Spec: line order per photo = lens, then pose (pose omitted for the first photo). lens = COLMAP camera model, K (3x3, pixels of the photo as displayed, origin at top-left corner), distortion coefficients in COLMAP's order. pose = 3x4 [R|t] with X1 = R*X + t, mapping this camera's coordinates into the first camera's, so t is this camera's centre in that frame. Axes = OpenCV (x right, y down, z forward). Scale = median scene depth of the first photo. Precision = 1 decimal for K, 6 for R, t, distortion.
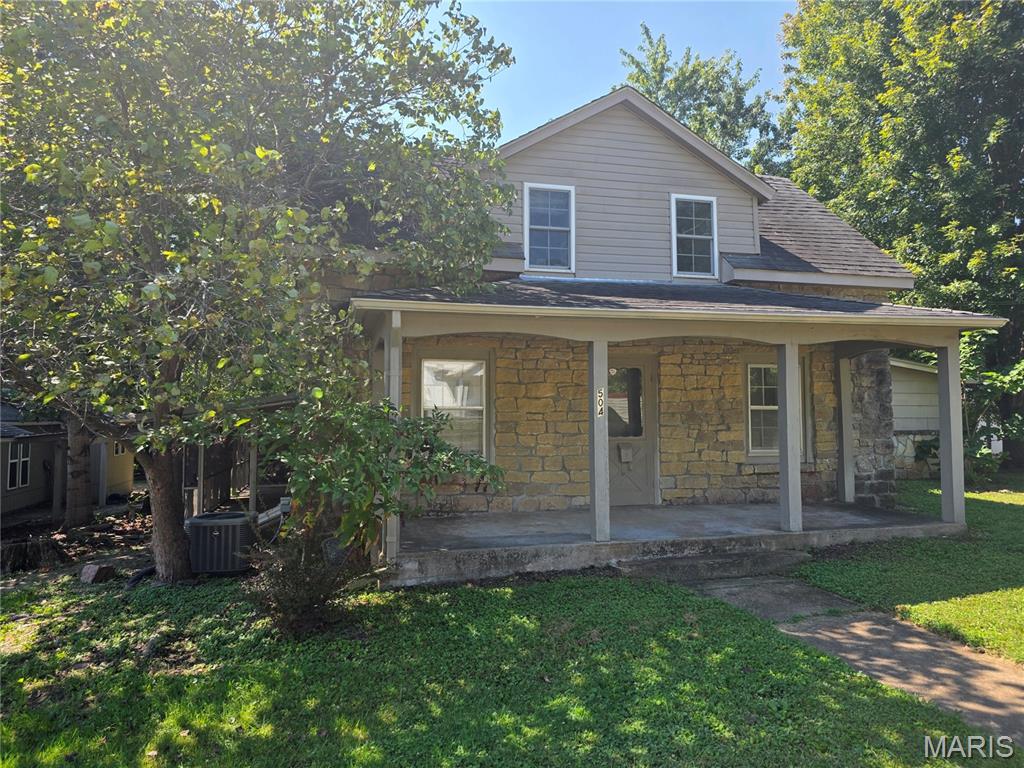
lens RADIAL K [[679.4, 0, 510.1], [0, 679.4, 375.4], [0, 0, 1]] dist [0.028804, -0.001581]
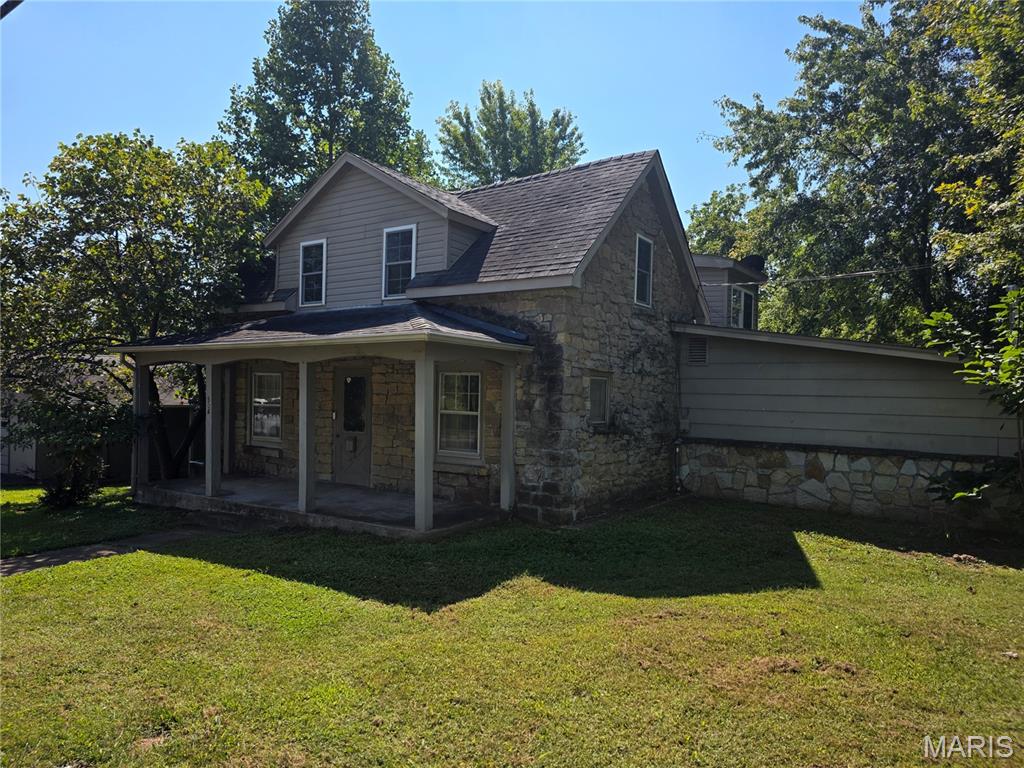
lens RADIAL K [[679.4, 0, 508.9], [0, 679.4, 394.1], [0, 0, 1]] dist [0.028804, -0.001581]
pose [[0.673730, 0.018942, -0.738735, 1.261570], [0.022033, 0.998712, 0.045702, -0.029590], [0.738649, -0.047067, 0.672445, 0.350727]]
